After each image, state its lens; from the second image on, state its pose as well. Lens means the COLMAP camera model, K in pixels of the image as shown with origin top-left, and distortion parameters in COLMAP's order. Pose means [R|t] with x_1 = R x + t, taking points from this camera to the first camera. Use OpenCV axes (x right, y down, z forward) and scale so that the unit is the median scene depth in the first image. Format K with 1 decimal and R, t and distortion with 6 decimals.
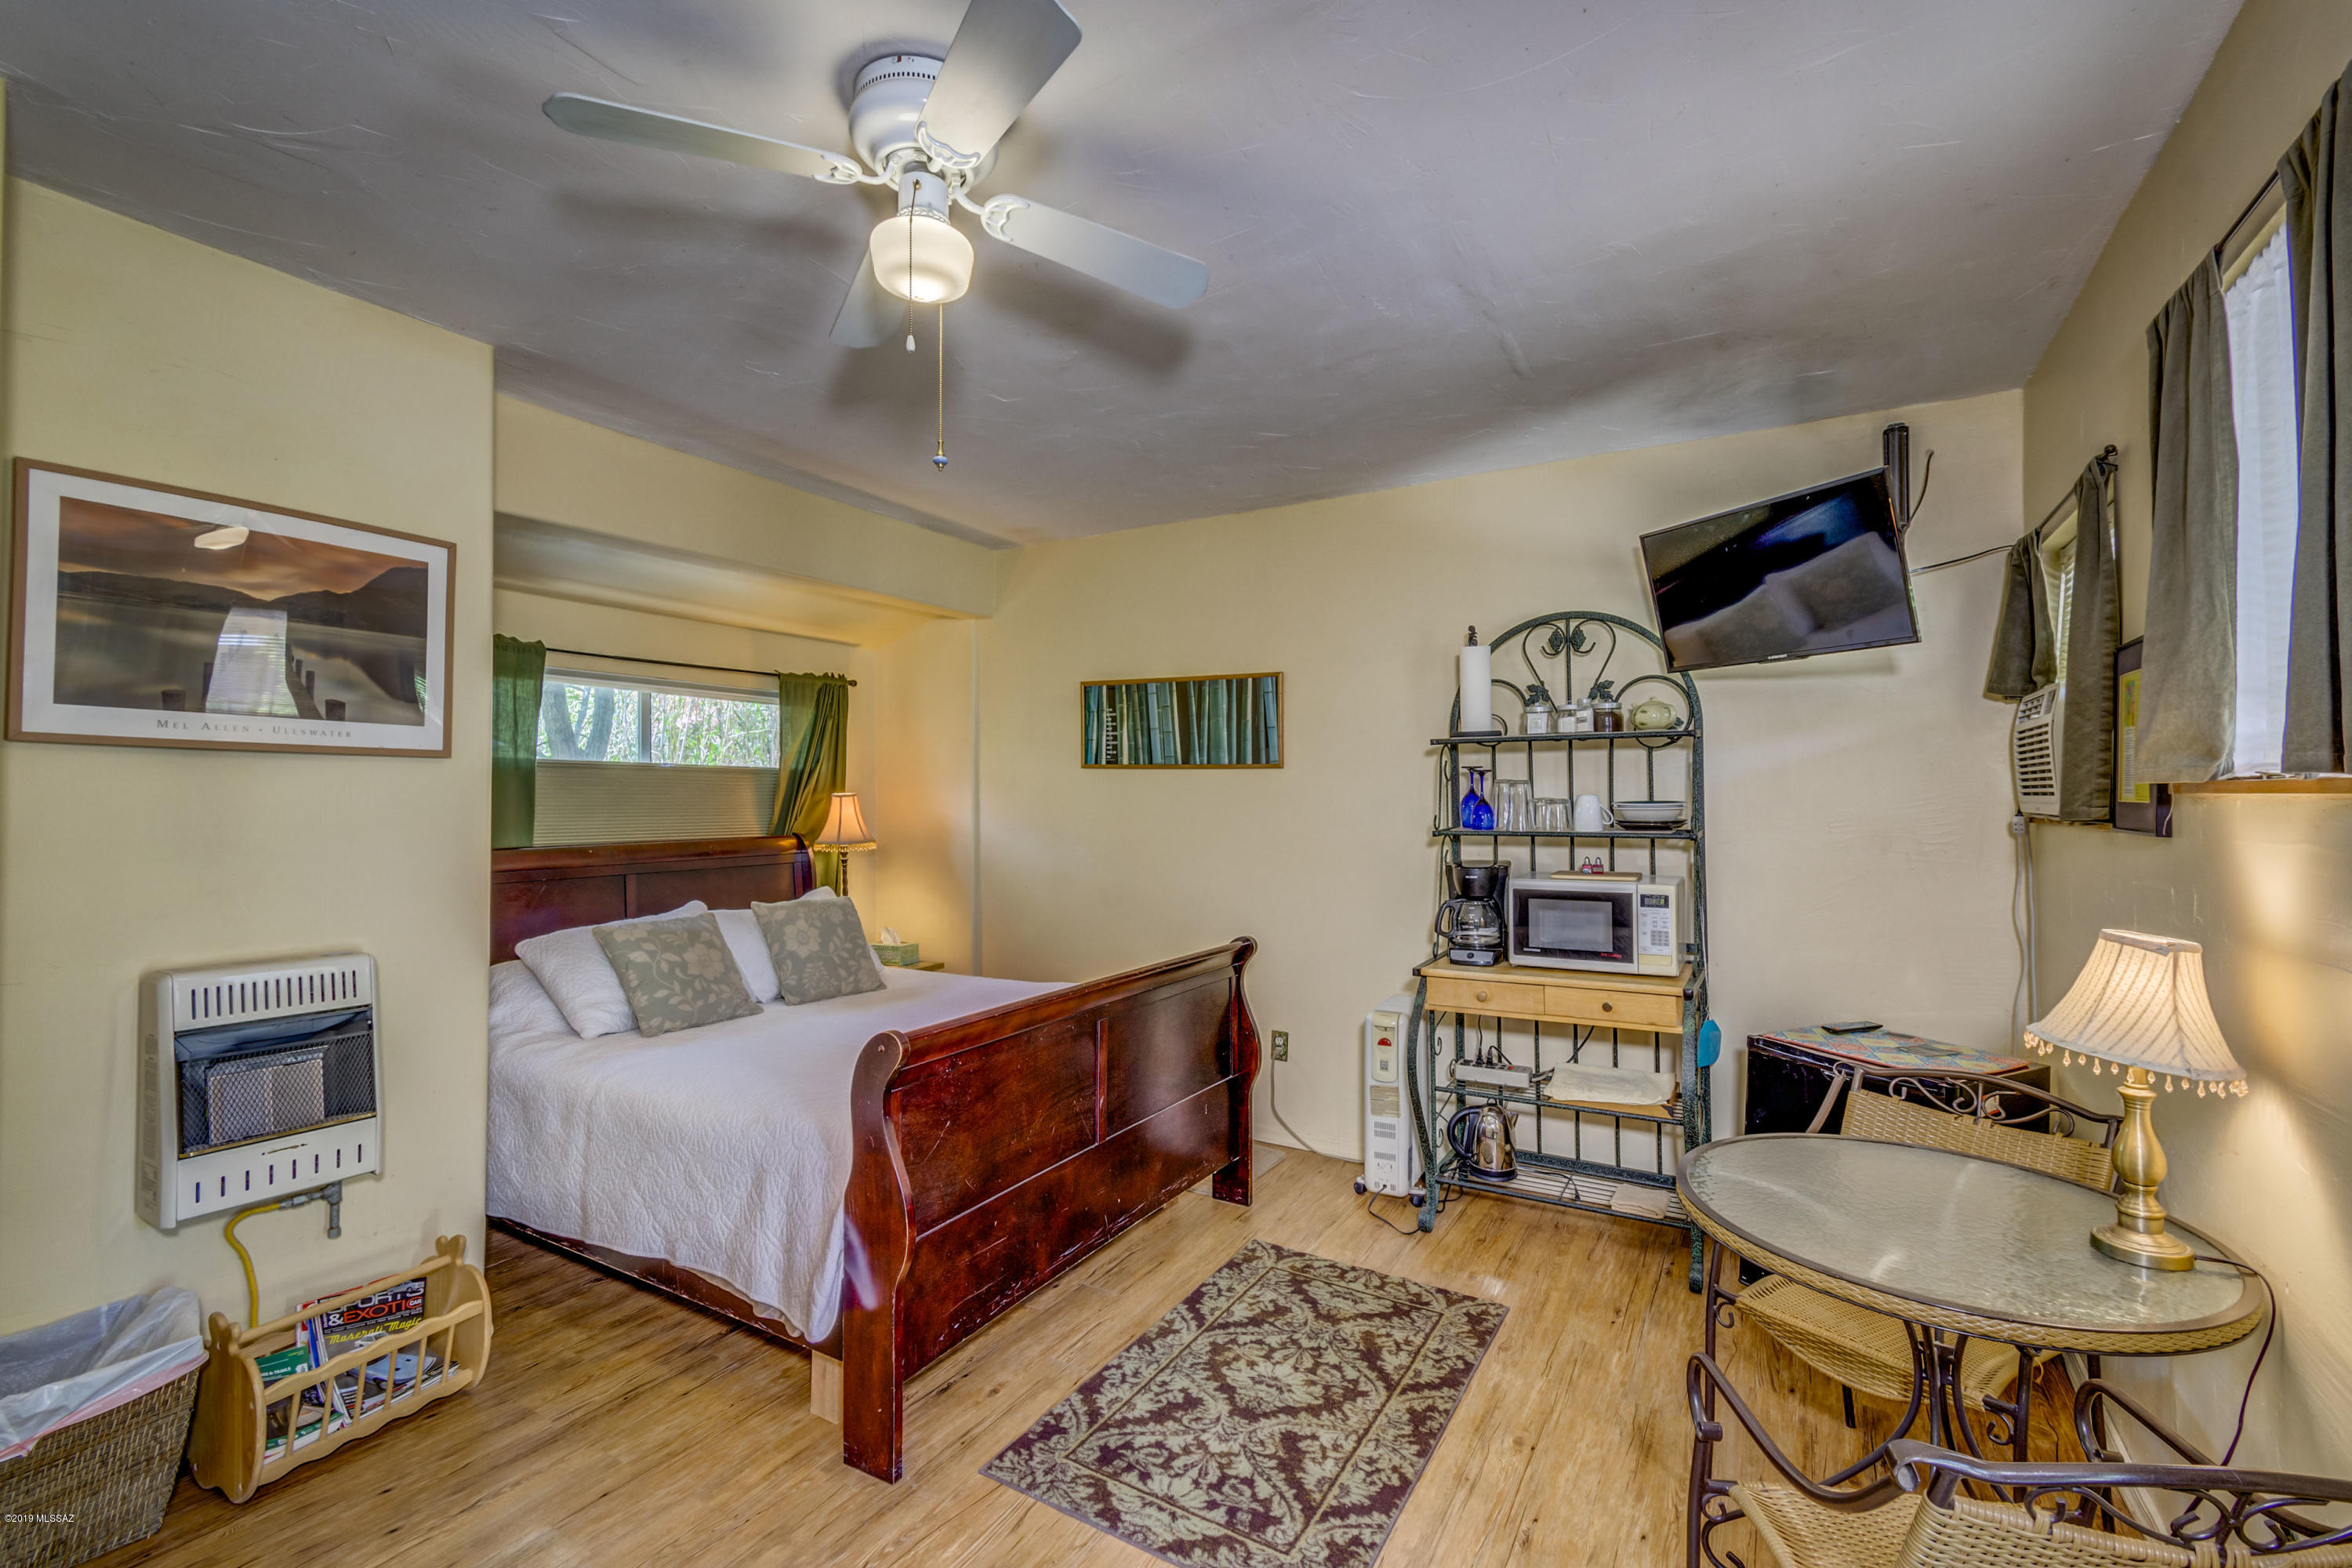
lens RADIAL K [[1030.0, 0, 1185.9], [0, 1030.0, 783.1], [0, 0, 1]] dist [0.021048, -0.009709]
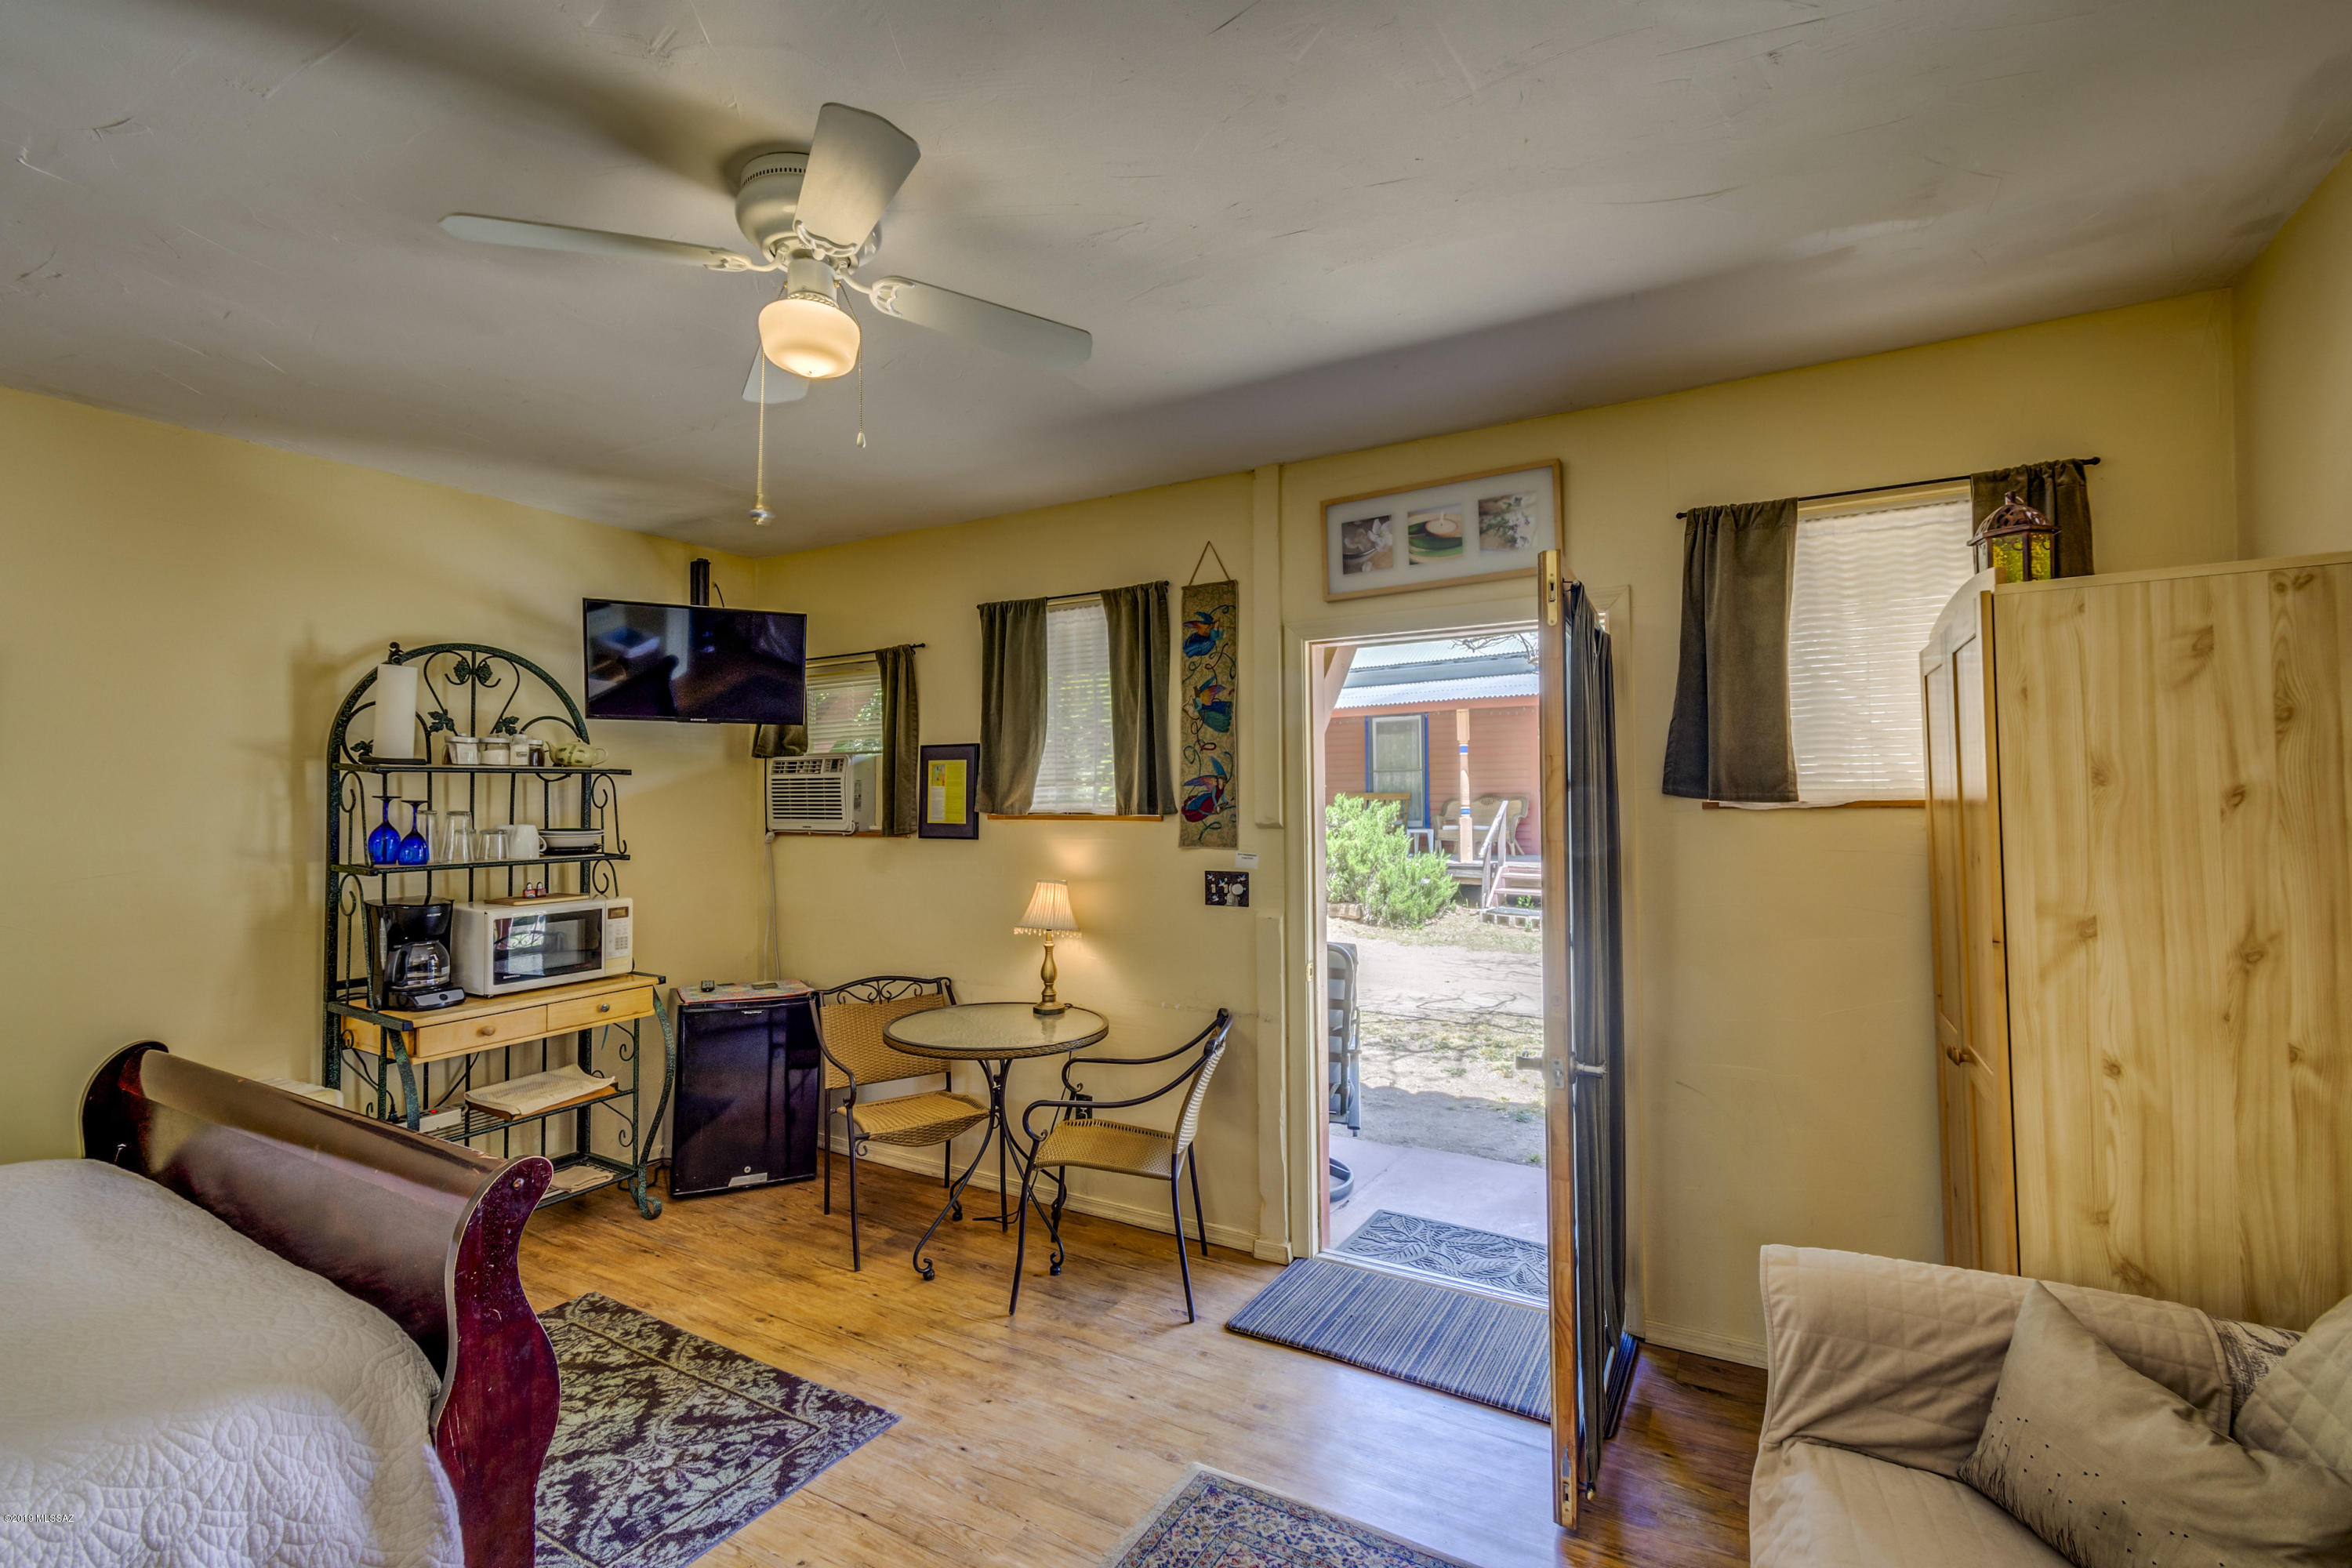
lens RADIAL K [[1030.0, 0, 1185.9], [0, 1030.0, 783.1], [0, 0, 1]] dist [0.021048, -0.009709]
pose [[-0.013517, 0.015944, 0.999782, -0.836336], [-0.006840, 0.999848, -0.016037, -0.022447], [-0.999885, -0.007055, -0.013406, 0.402615]]
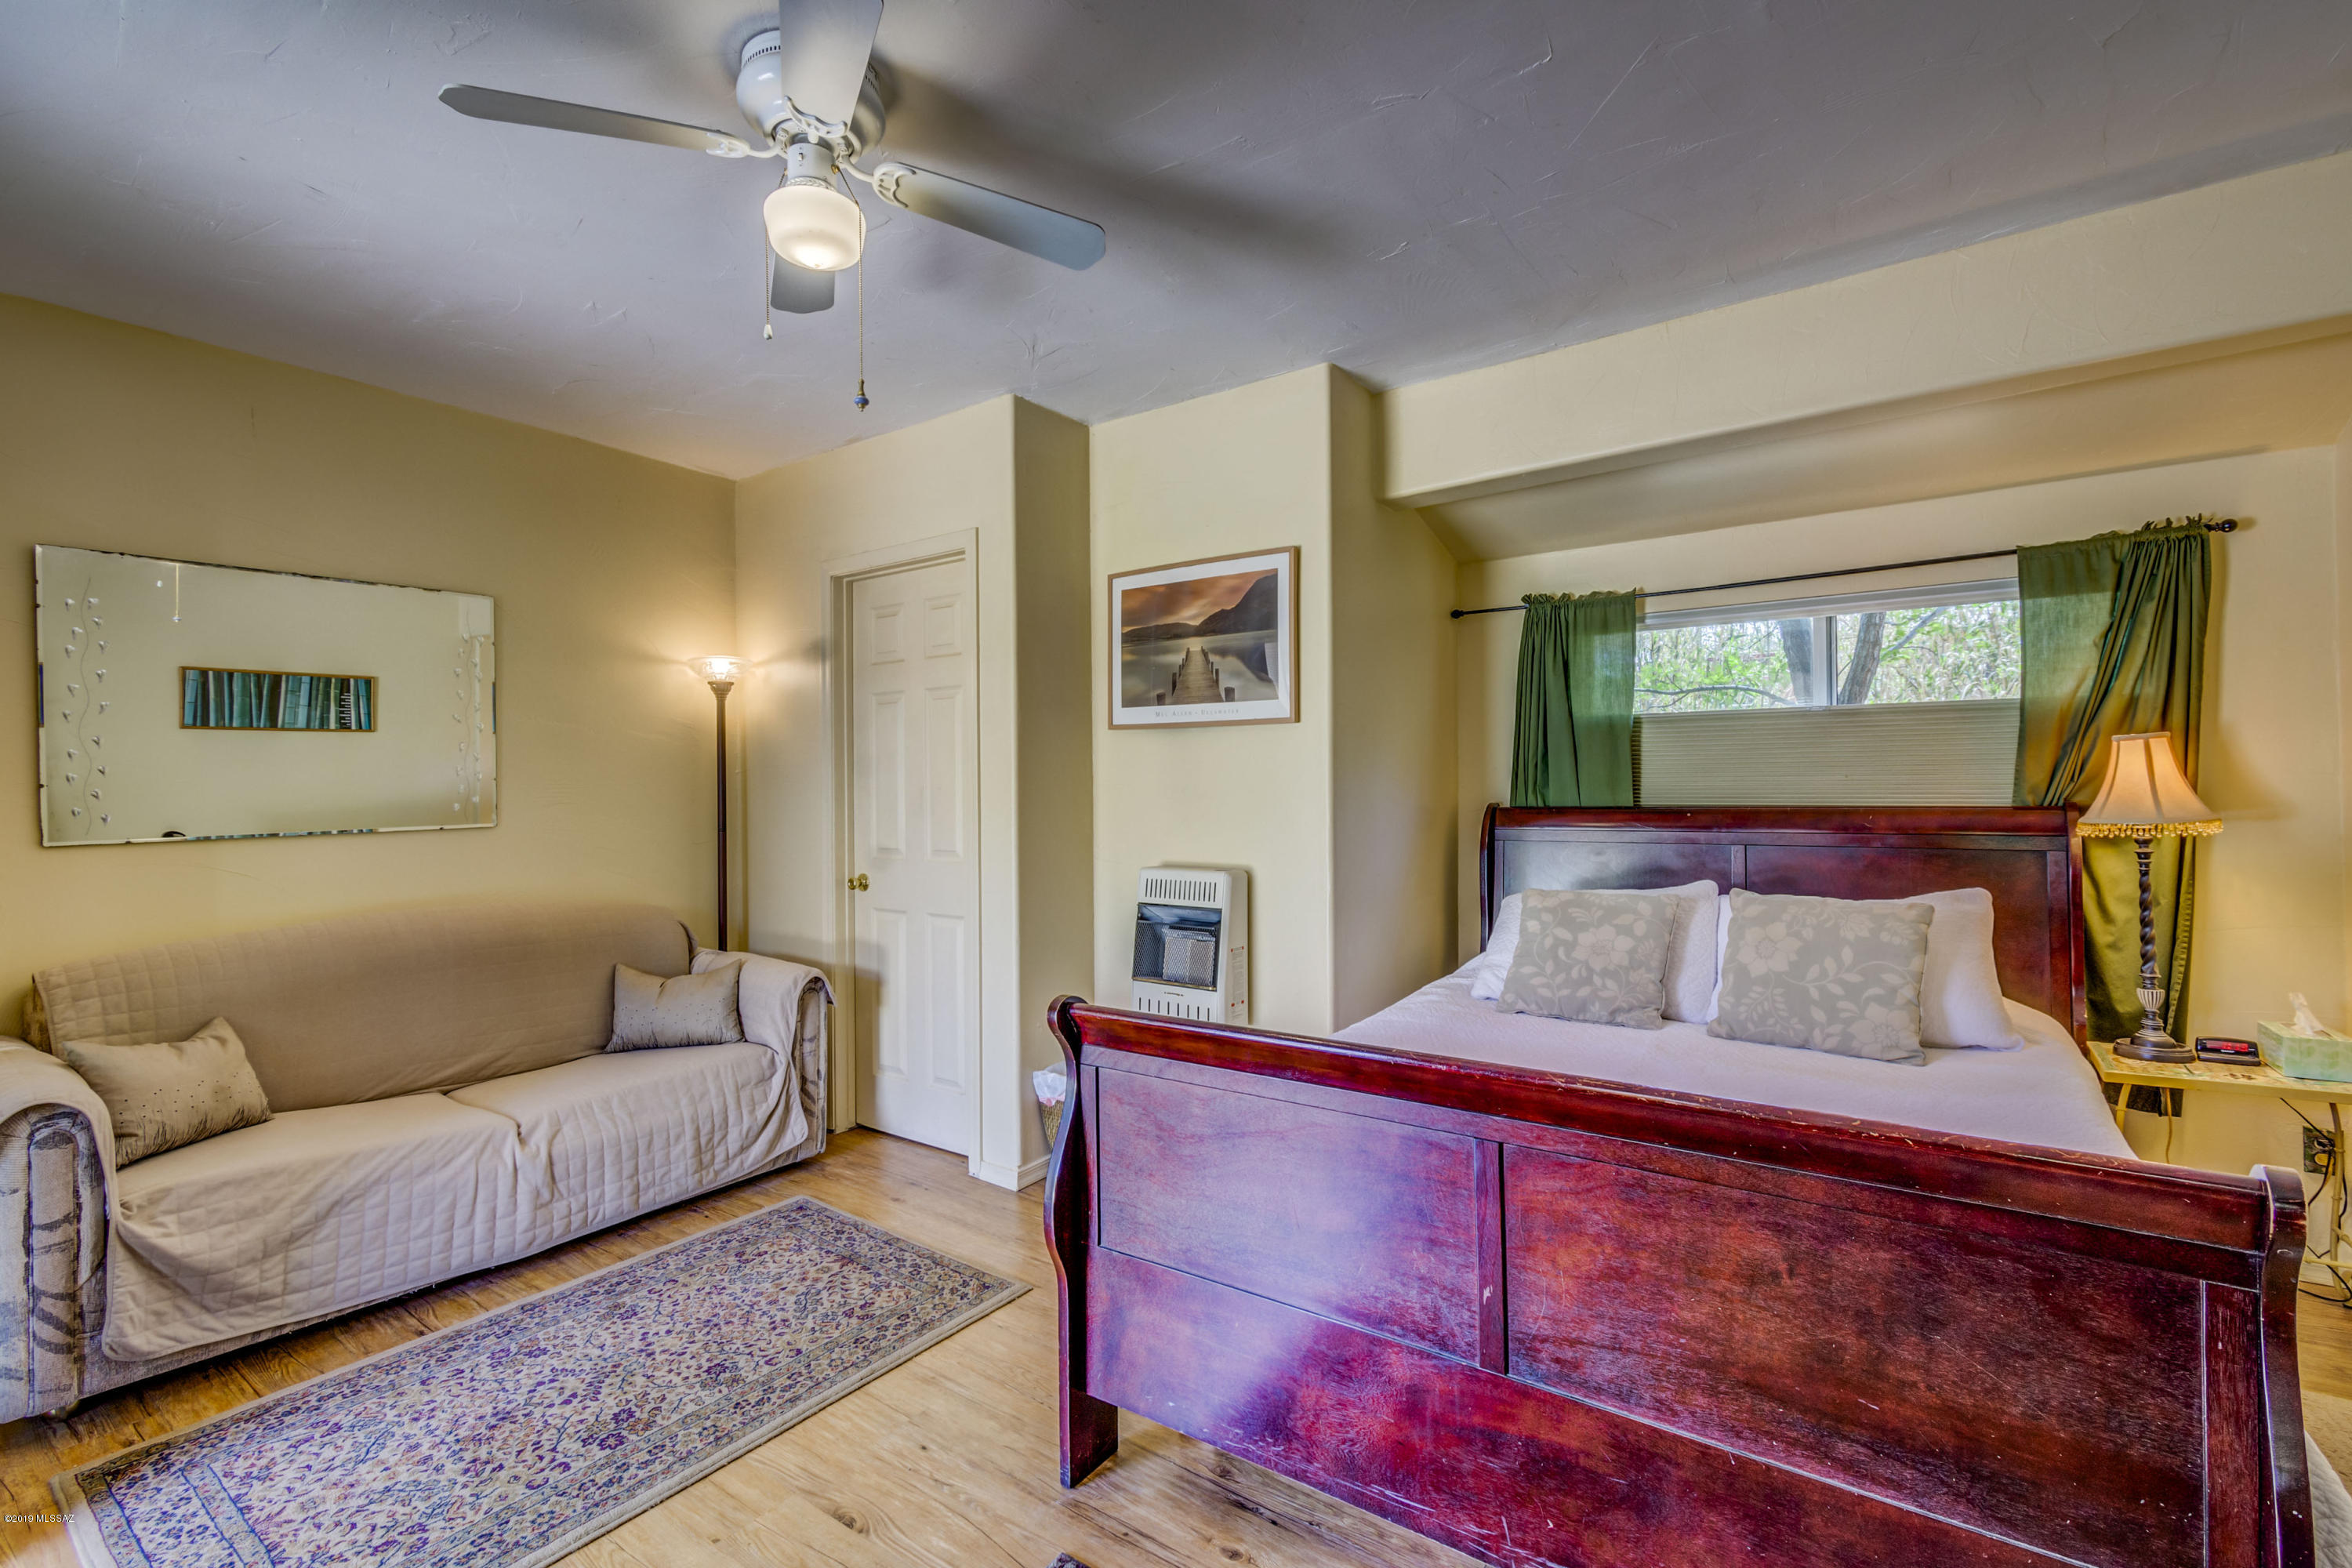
lens RADIAL K [[1030.0, 0, 1185.9], [0, 1030.0, 783.1], [0, 0, 1]] dist [0.021048, -0.009709]
pose [[-0.092482, 0.003965, -0.995706, 0.482167], [0.026256, 0.999654, 0.001542, 0.038418], [0.995368, -0.026001, -0.092555, 0.929860]]
